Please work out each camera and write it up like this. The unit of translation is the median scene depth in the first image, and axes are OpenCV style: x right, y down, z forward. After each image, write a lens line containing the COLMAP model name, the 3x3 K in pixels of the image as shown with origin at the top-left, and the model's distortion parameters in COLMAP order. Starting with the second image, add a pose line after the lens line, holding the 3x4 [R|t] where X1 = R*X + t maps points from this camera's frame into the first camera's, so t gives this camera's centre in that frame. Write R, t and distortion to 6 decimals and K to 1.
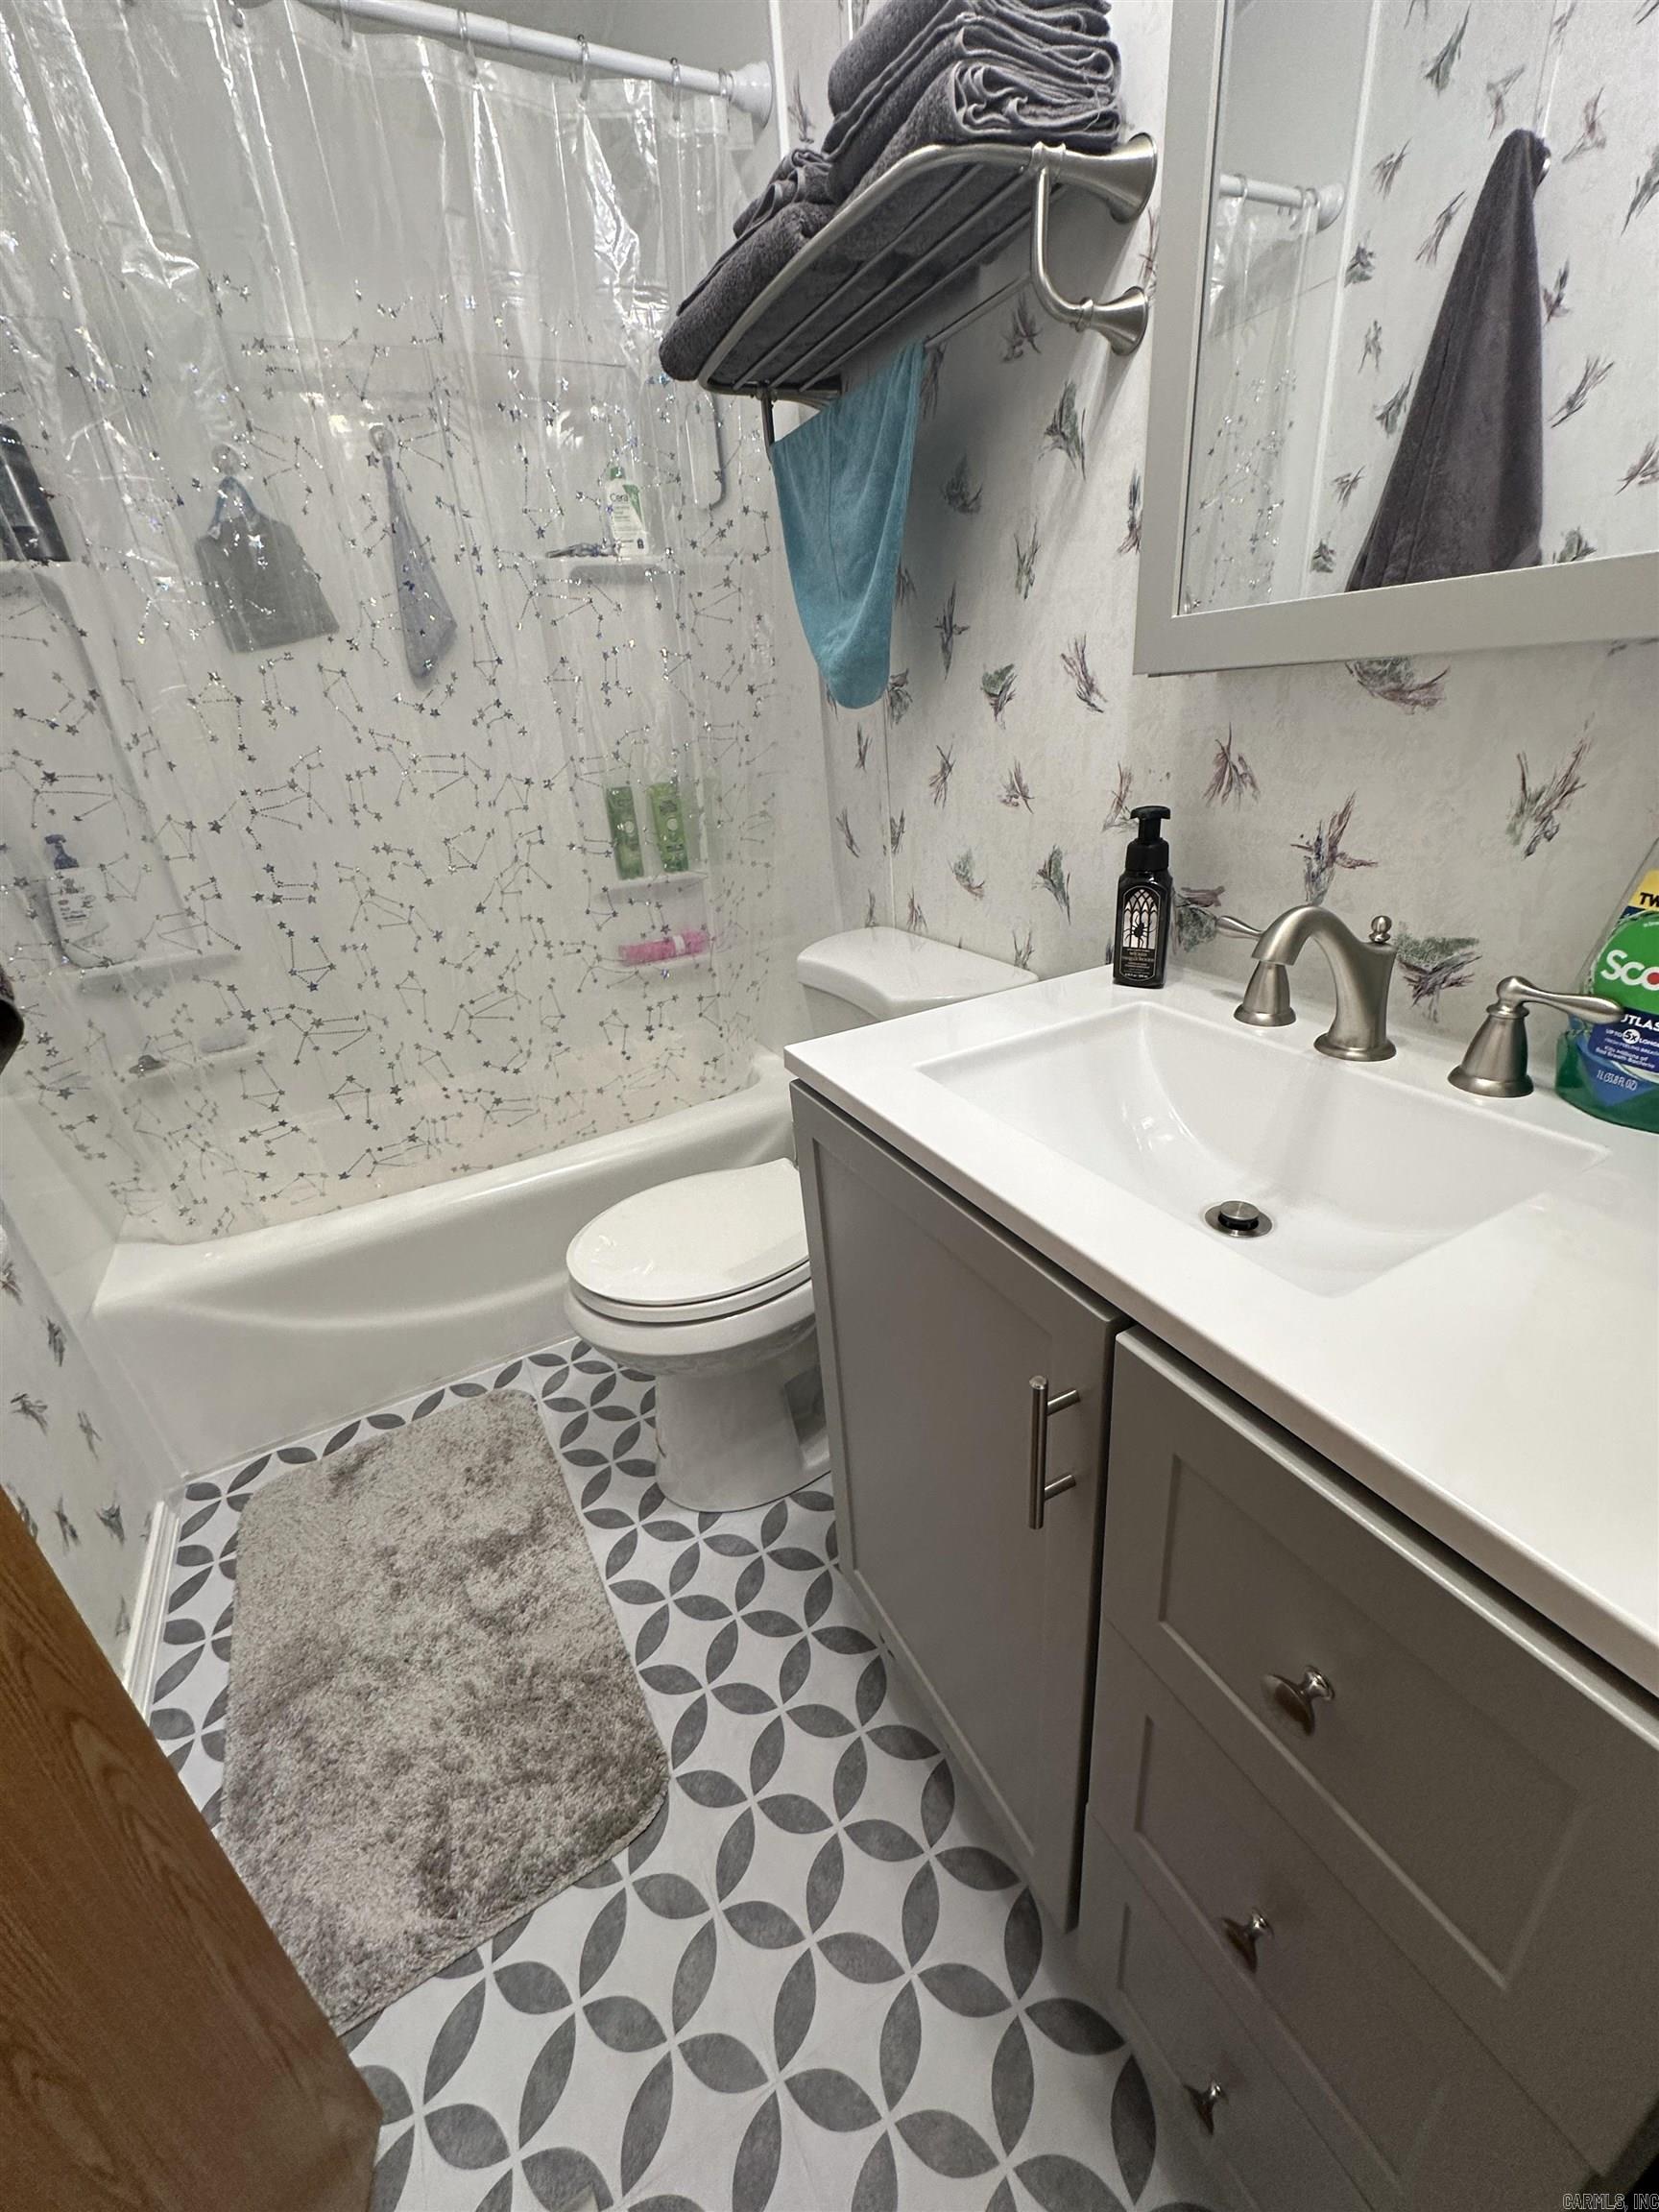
lens RADIAL K [[888.5, 0, 832.5], [0, 888.5, 1106.2], [0, 0, 1]] dist [-0.002137, 0.001252]
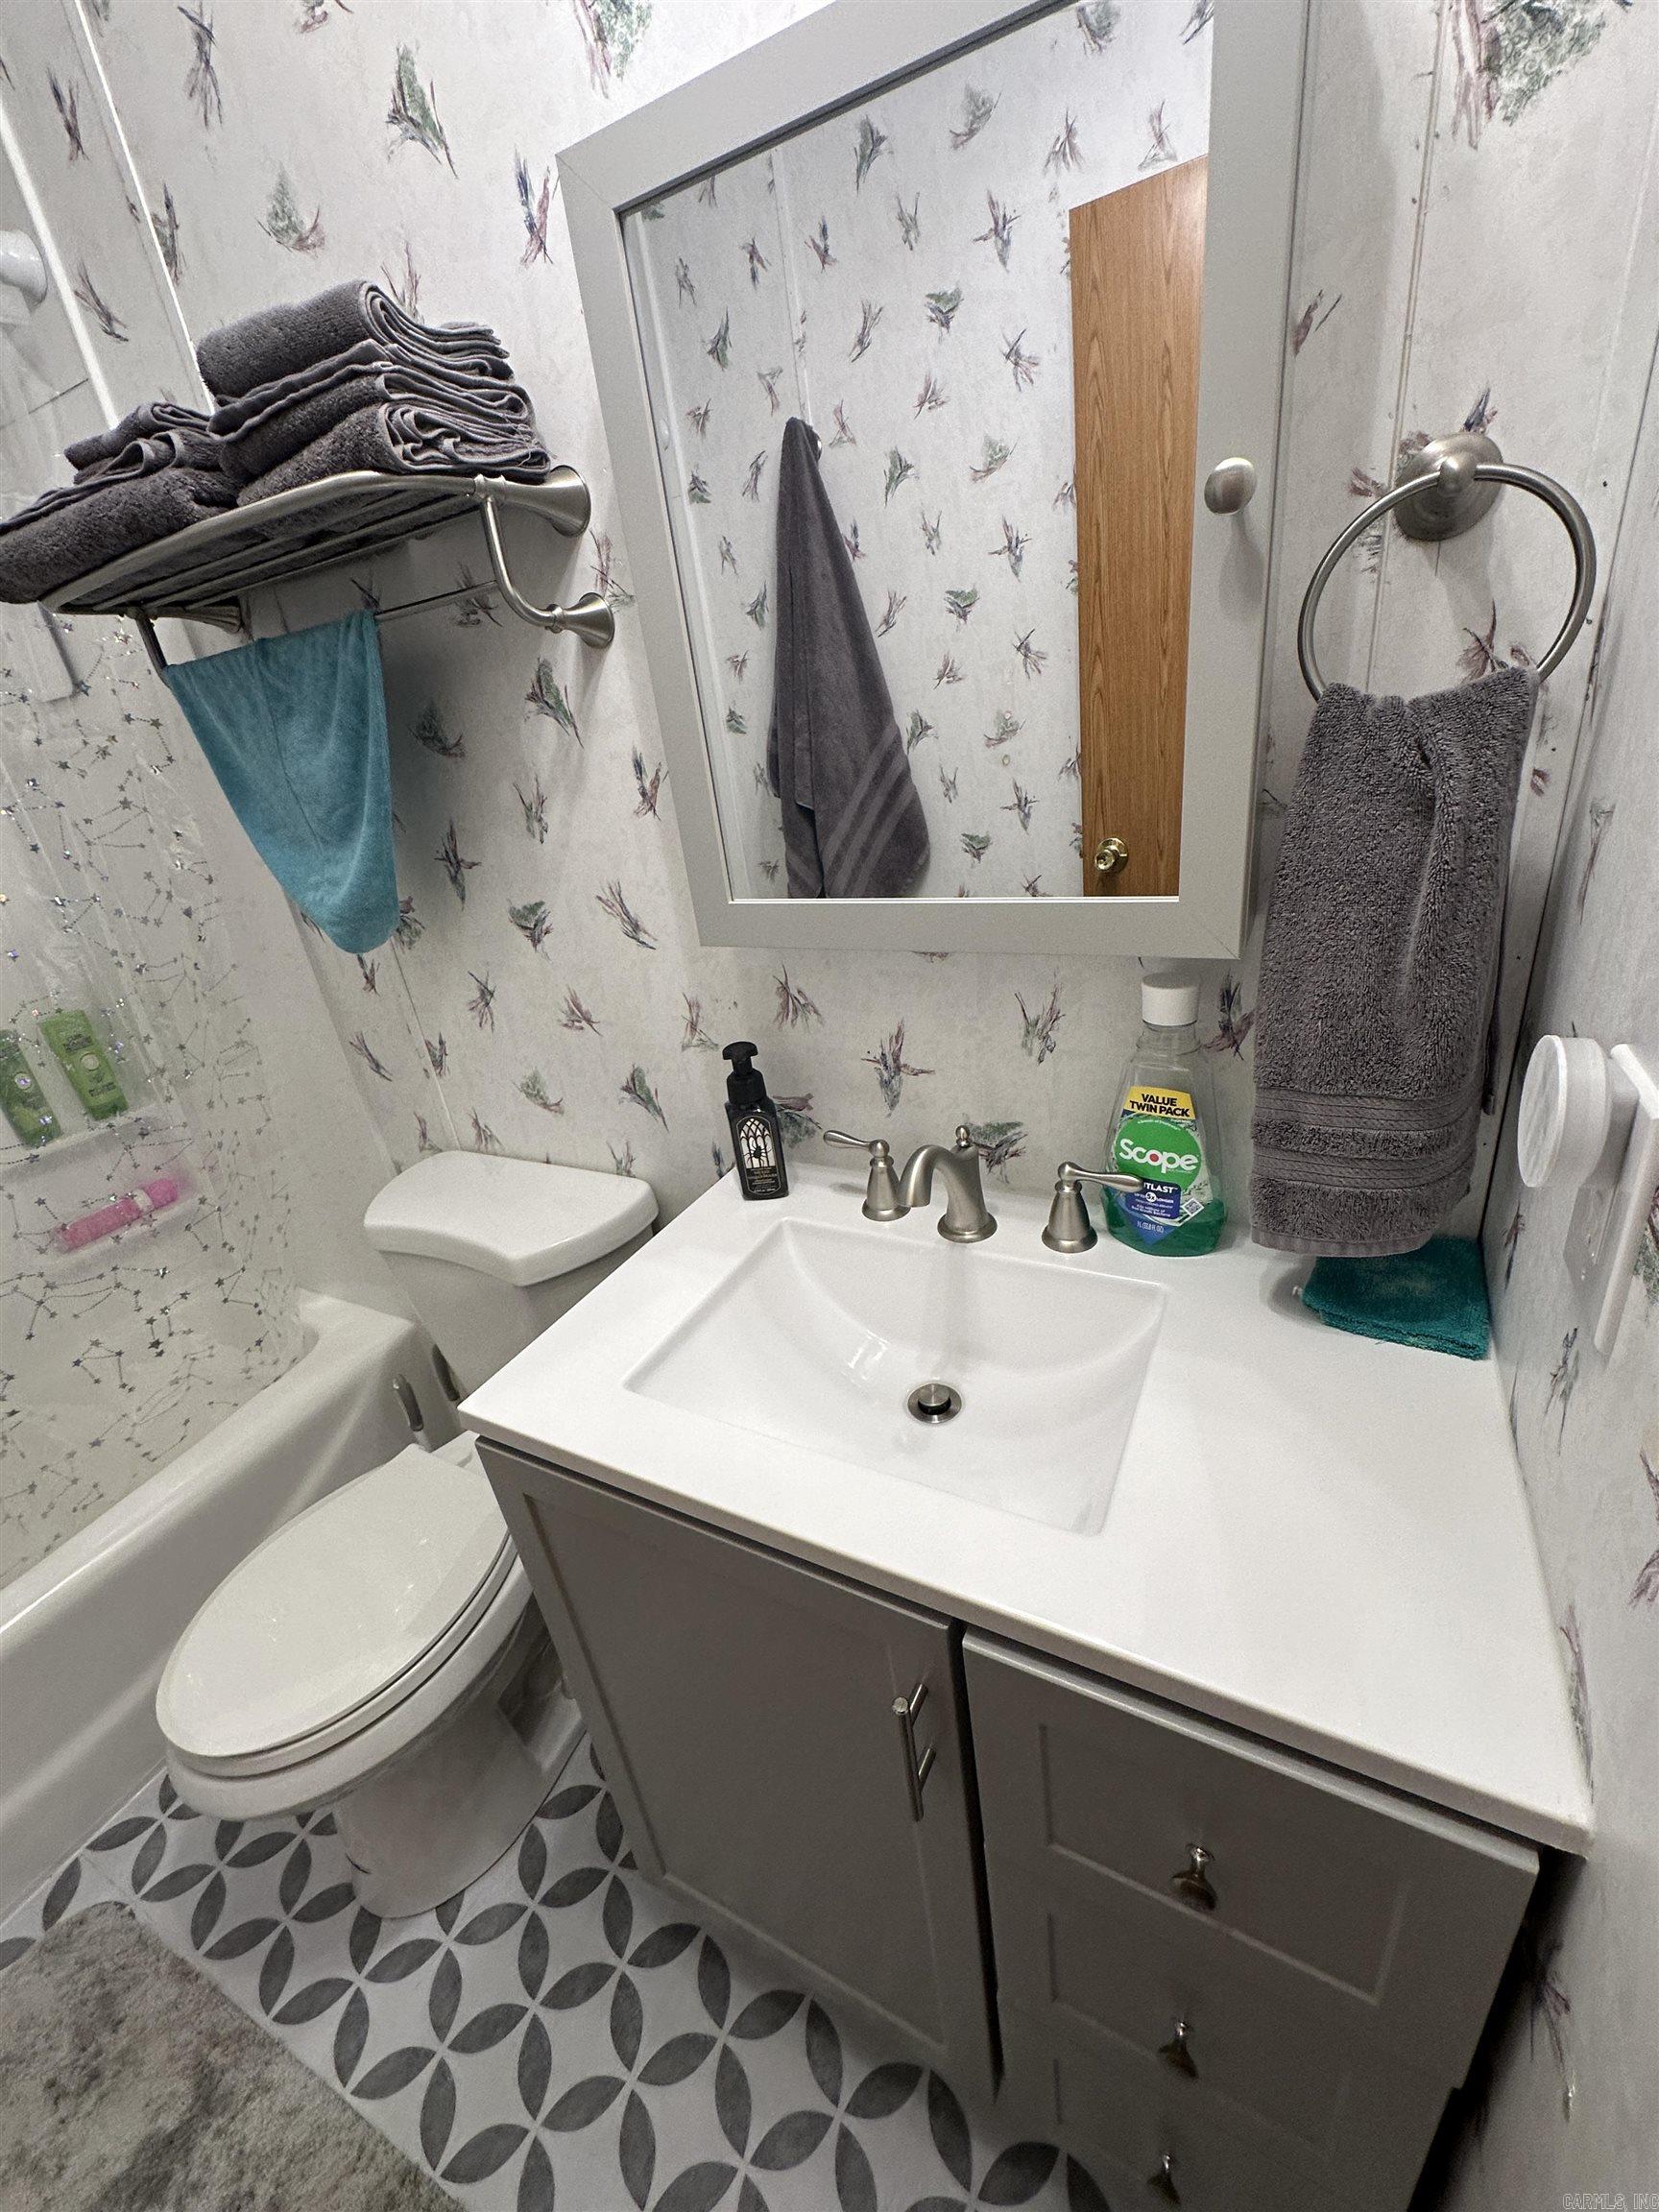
lens RADIAL K [[888.5, 0, 834.3], [0, 888.5, 1103.8], [0, 0, 1]] dist [-0.002137, 0.001252]
pose [[0.822474, -0.255629, 0.508124, -0.090346], [0.288195, 0.957451, 0.015192, -0.200081], [-0.490387, 0.133944, 0.861150, 0.015720]]
